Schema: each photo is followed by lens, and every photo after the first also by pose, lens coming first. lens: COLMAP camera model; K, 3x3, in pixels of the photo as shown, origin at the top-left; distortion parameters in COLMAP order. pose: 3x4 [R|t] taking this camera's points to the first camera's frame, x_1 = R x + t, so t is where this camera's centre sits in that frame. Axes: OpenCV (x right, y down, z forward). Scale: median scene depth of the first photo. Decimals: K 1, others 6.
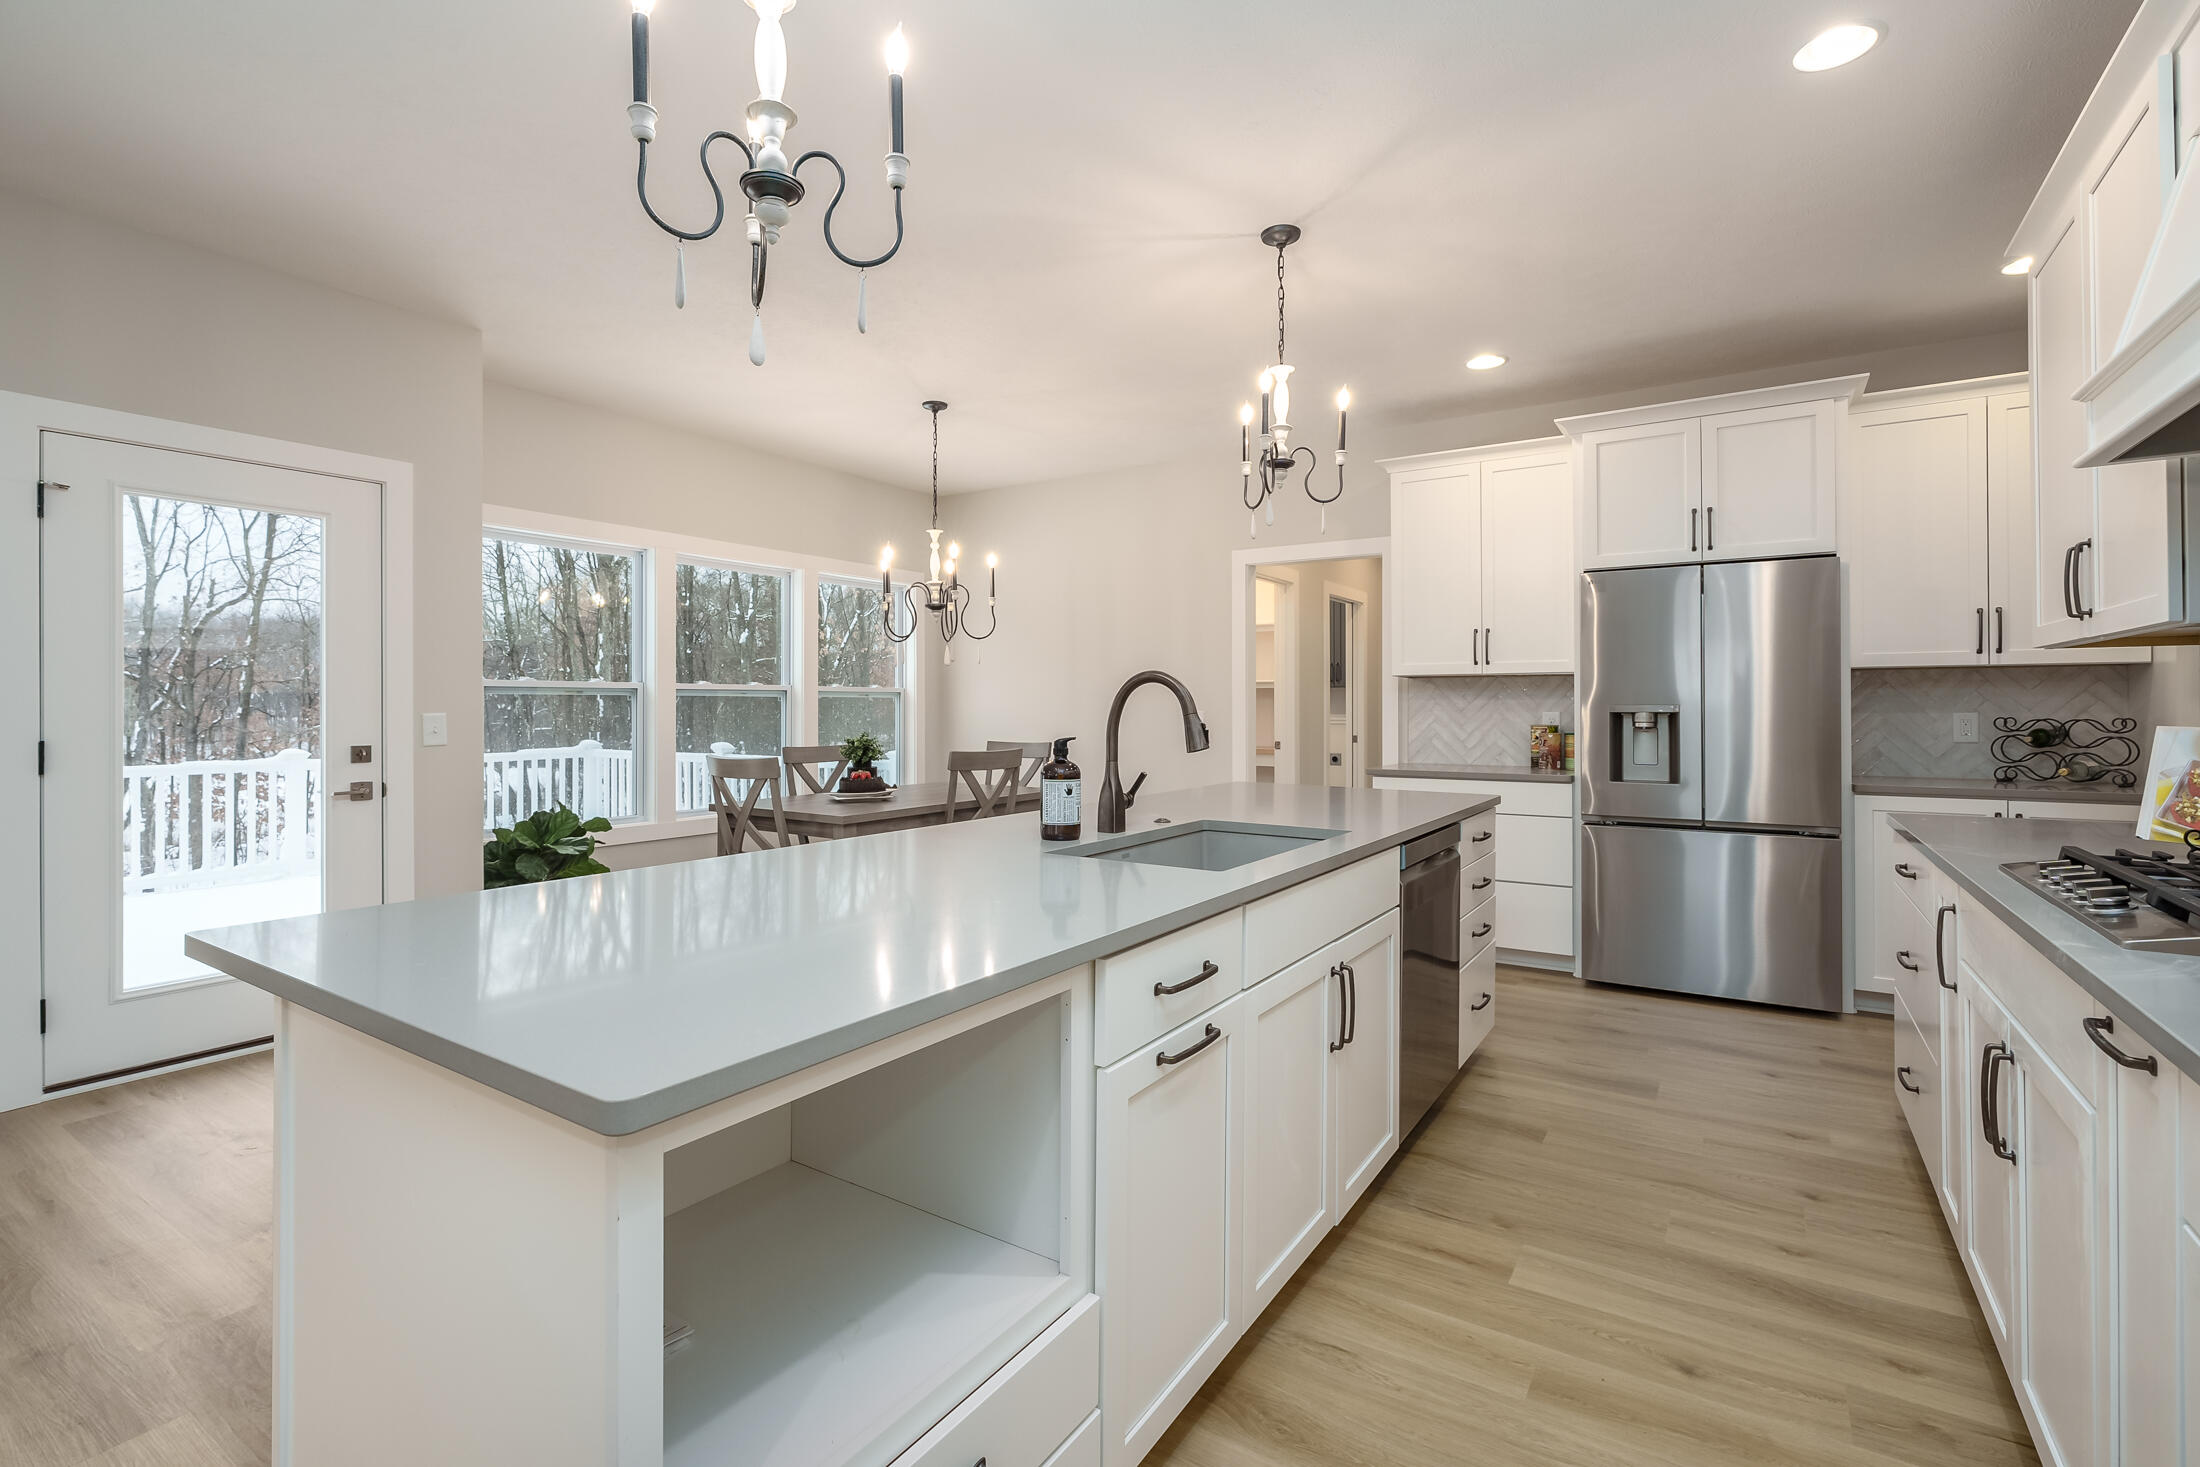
lens RADIAL K [[1011.8, 0, 1086.9], [0, 1011.8, 701.5], [0, 0, 1]] dist [-0.007907, 0.001364]
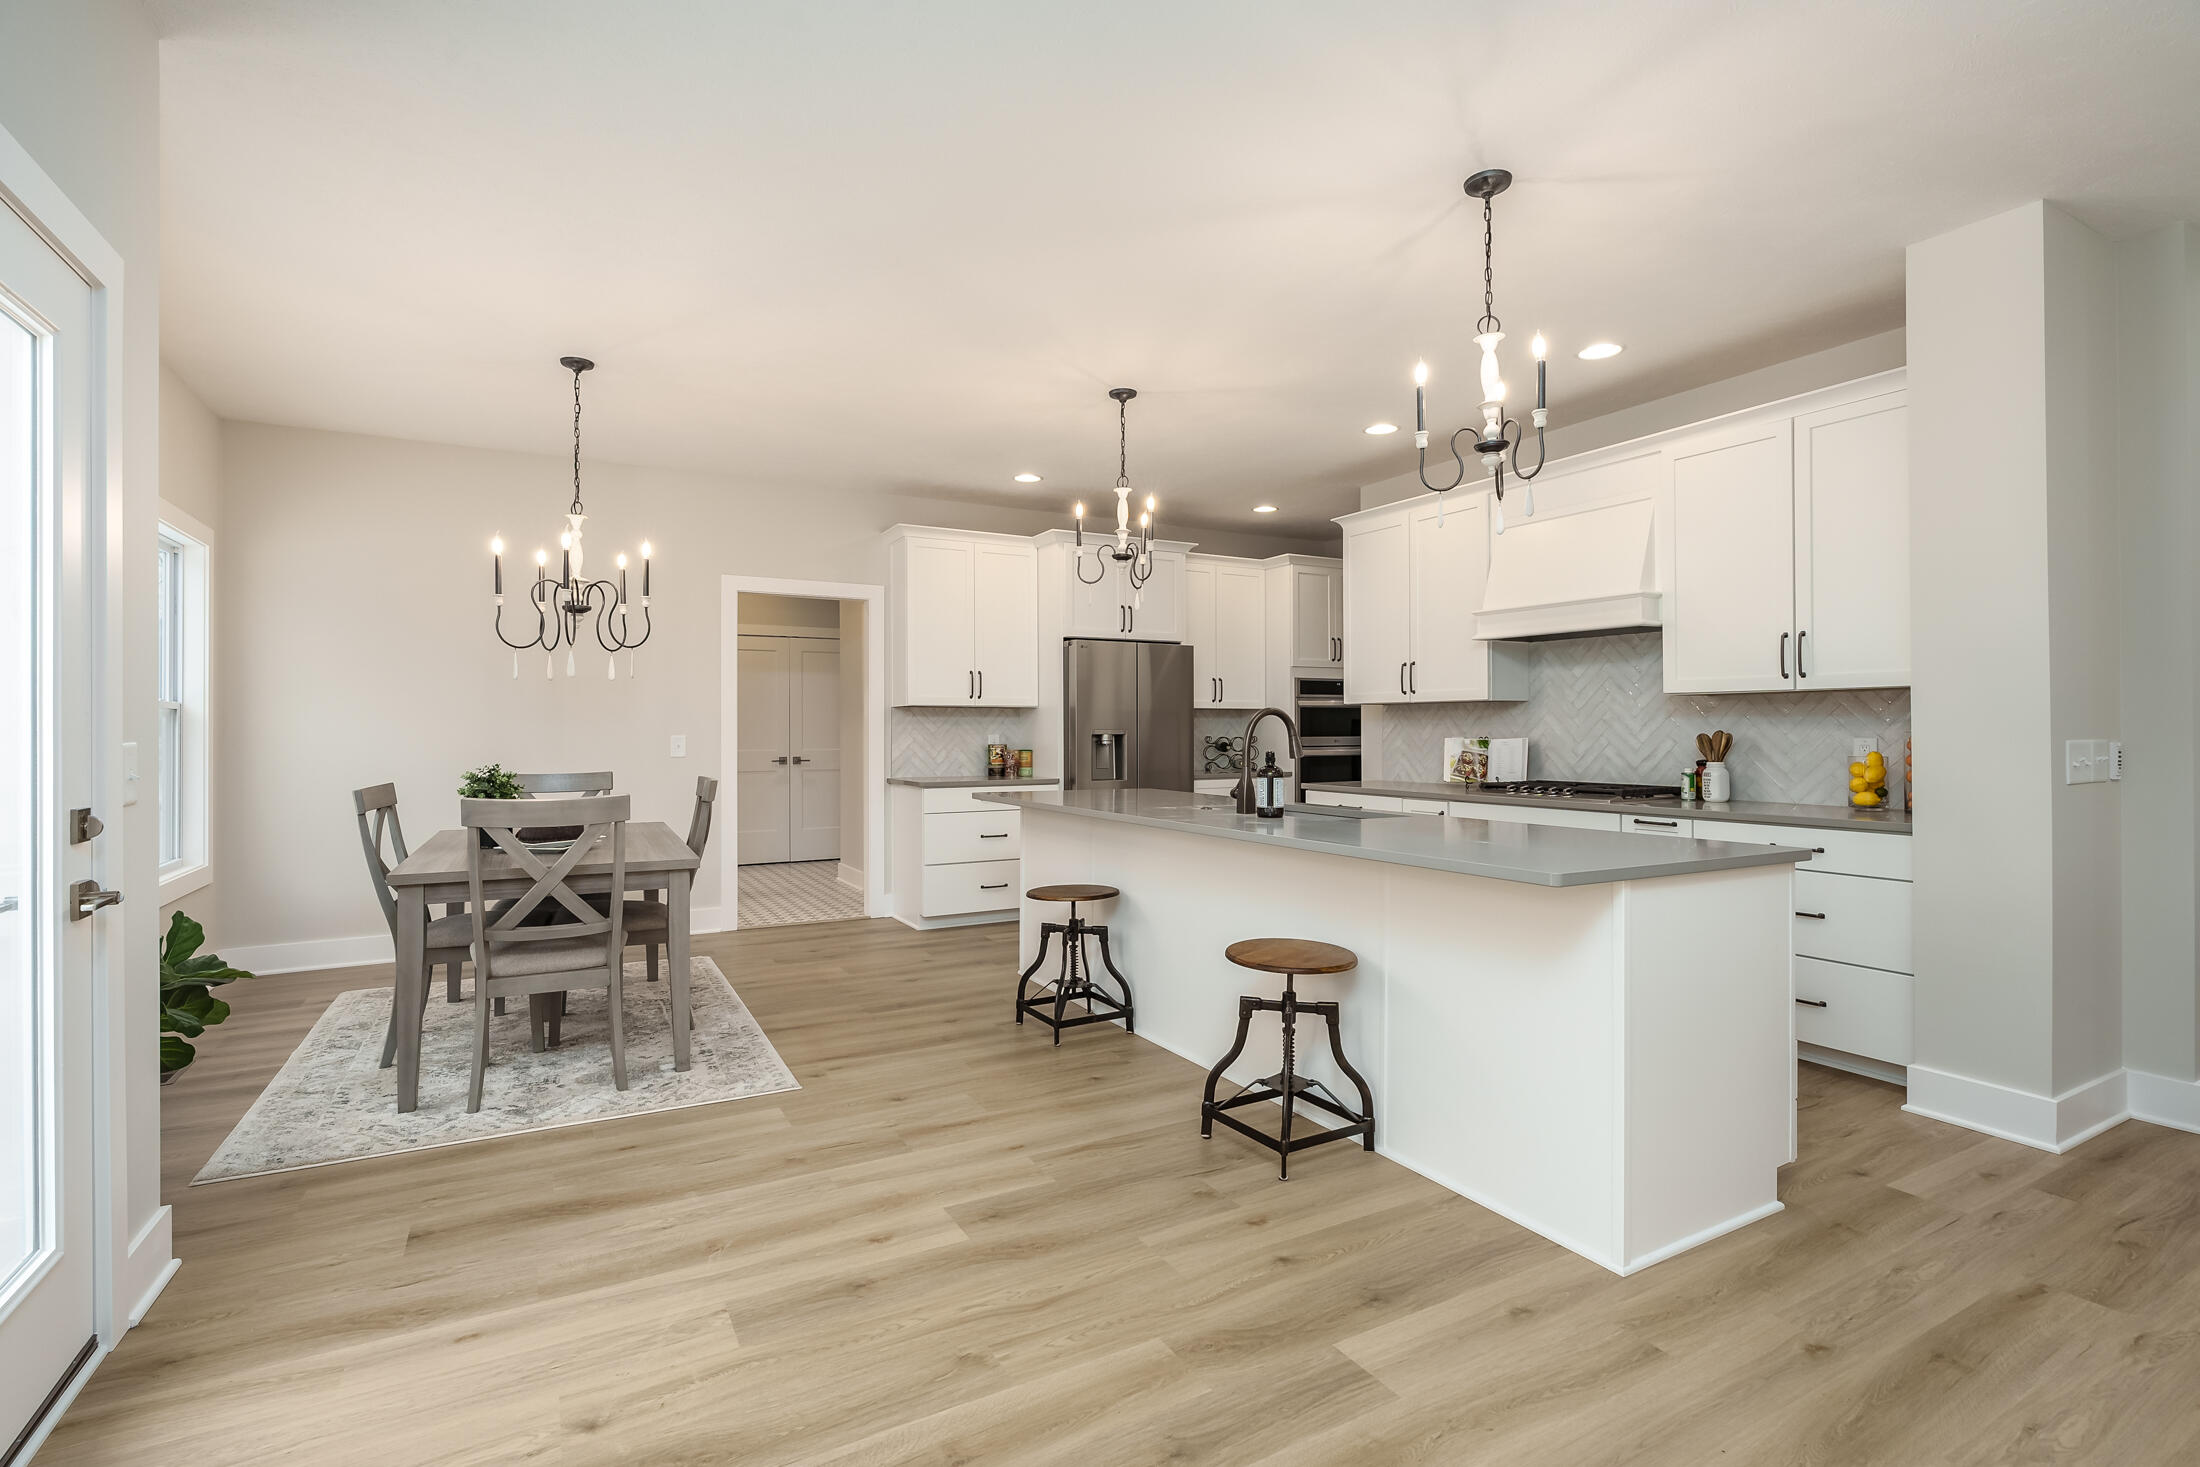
lens RADIAL K [[1011.8, 0, 1095.5], [0, 1011.8, 727.3], [0, 0, 1]] dist [-0.007907, 0.001364]
pose [[0.471538, 0.003030, 0.881841, -0.673524], [-0.003041, 0.999994, -0.001809, 0.002589], [-0.881841, -0.001829, 0.471544, 0.237732]]
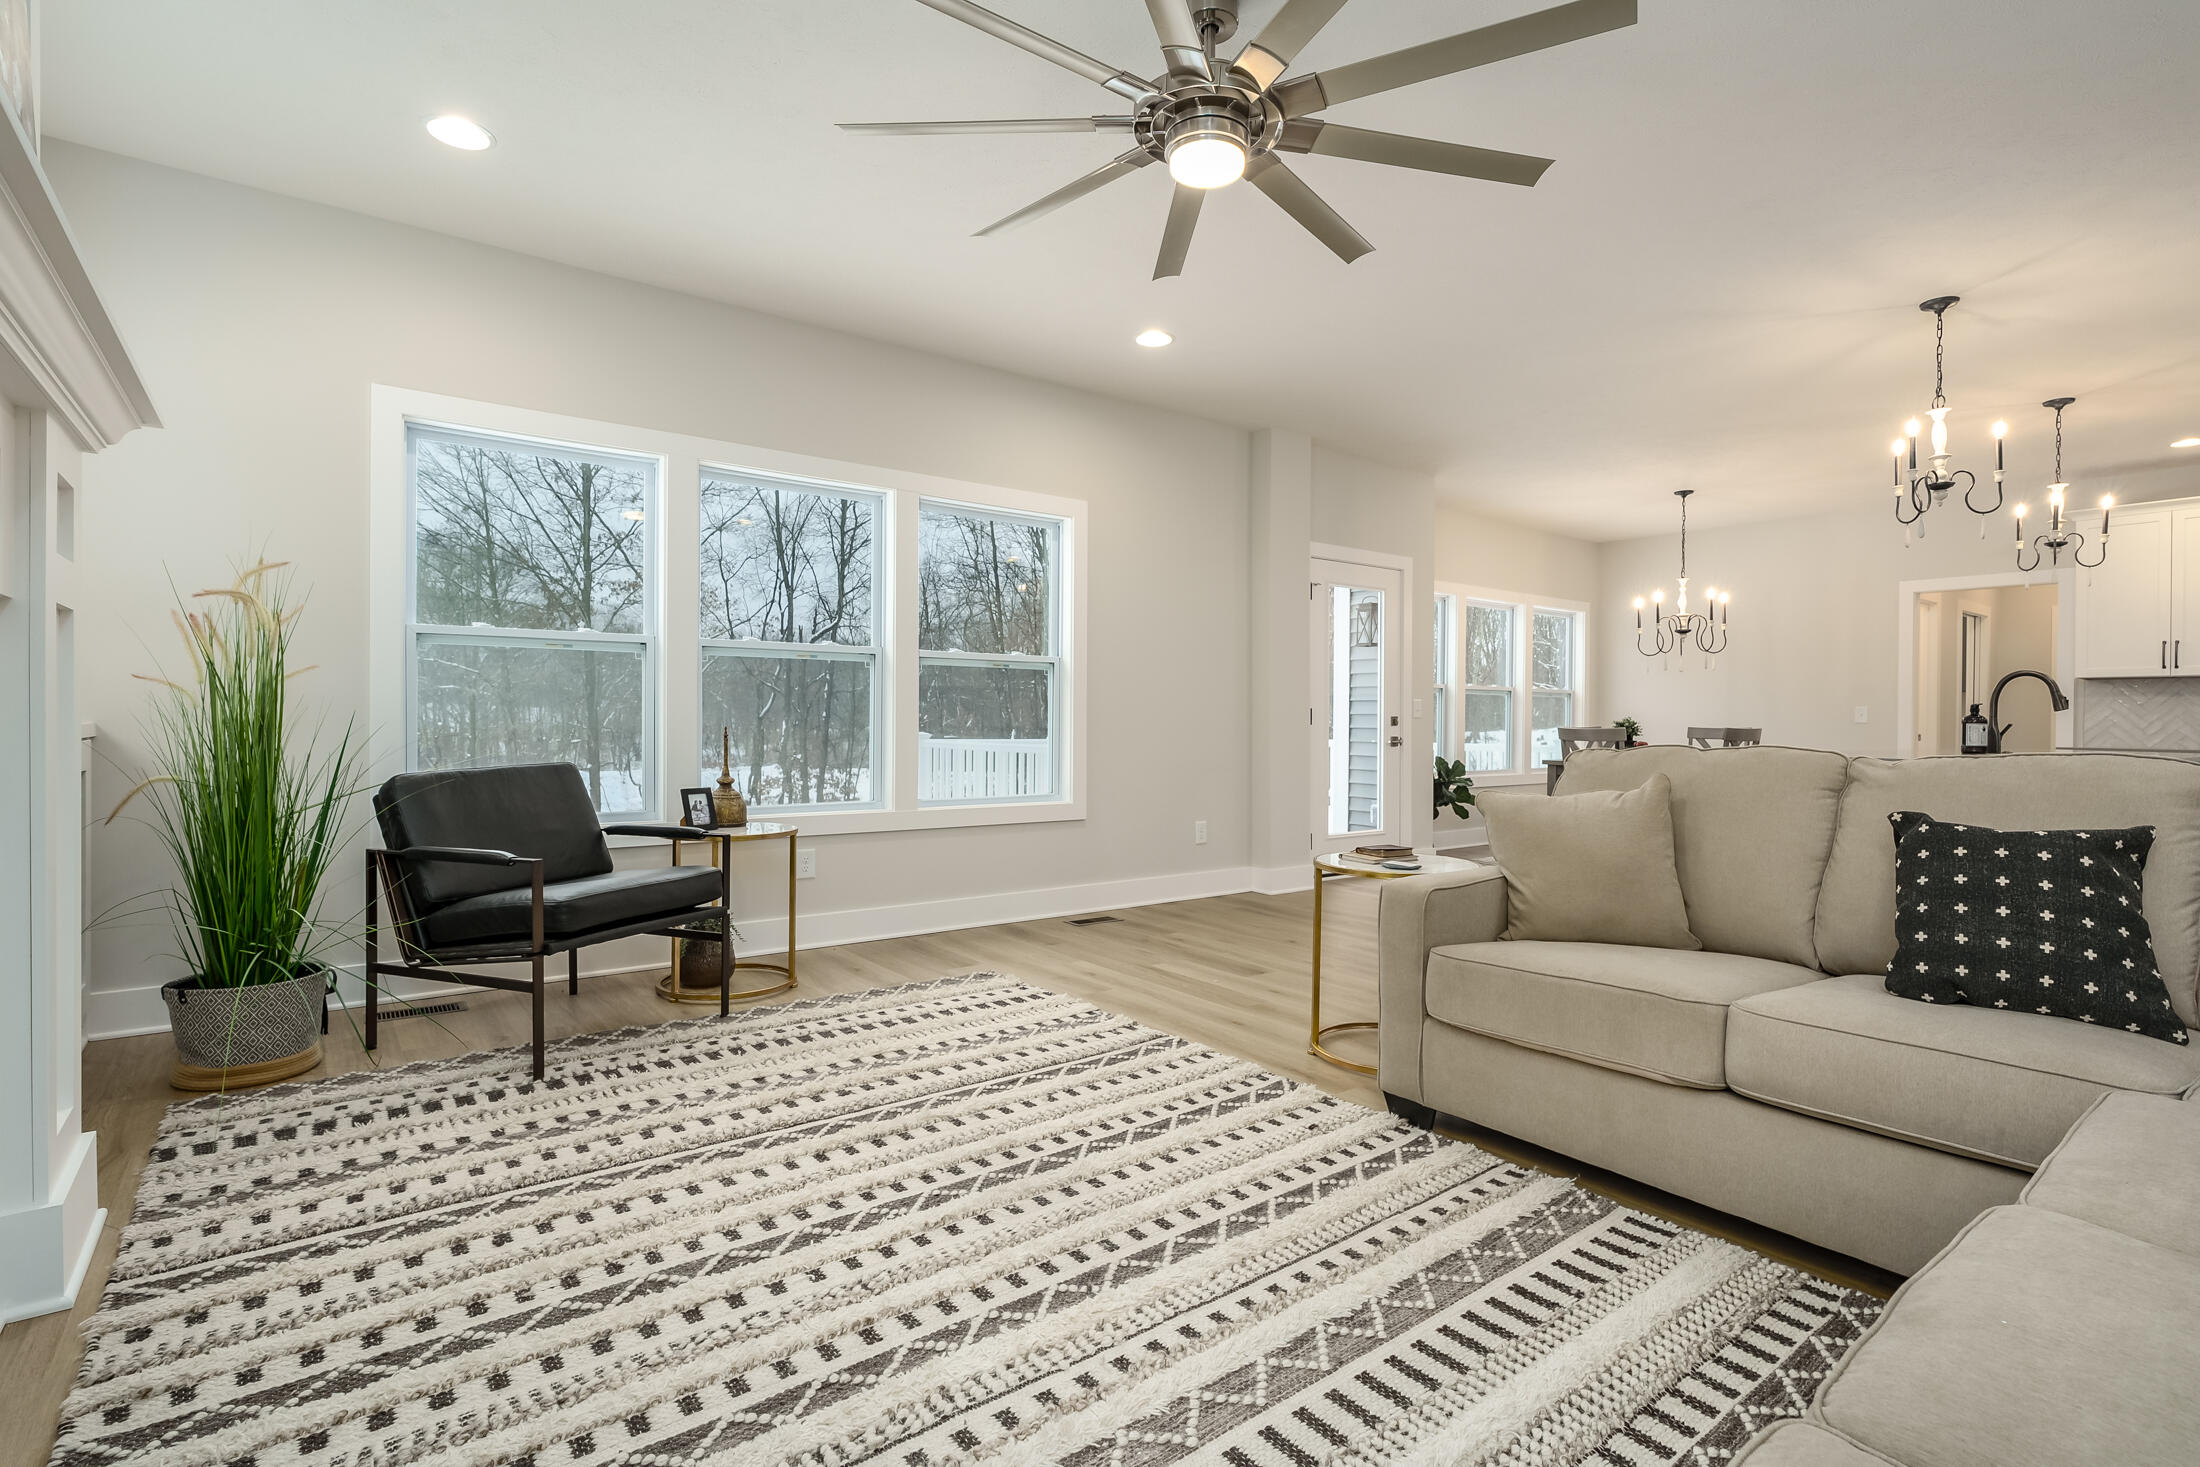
lens RADIAL K [[1035.5, 0, 1090.0], [0, 1035.5, 720.9], [0, 0, 1]] dist [-0.002023, 0.000171]
pose [[0.938765, 0.010121, -0.344408, -0.433073], [-0.008445, 0.999944, 0.006367, 0.032635], [0.344454, -0.003069, 0.938798, -0.687498]]
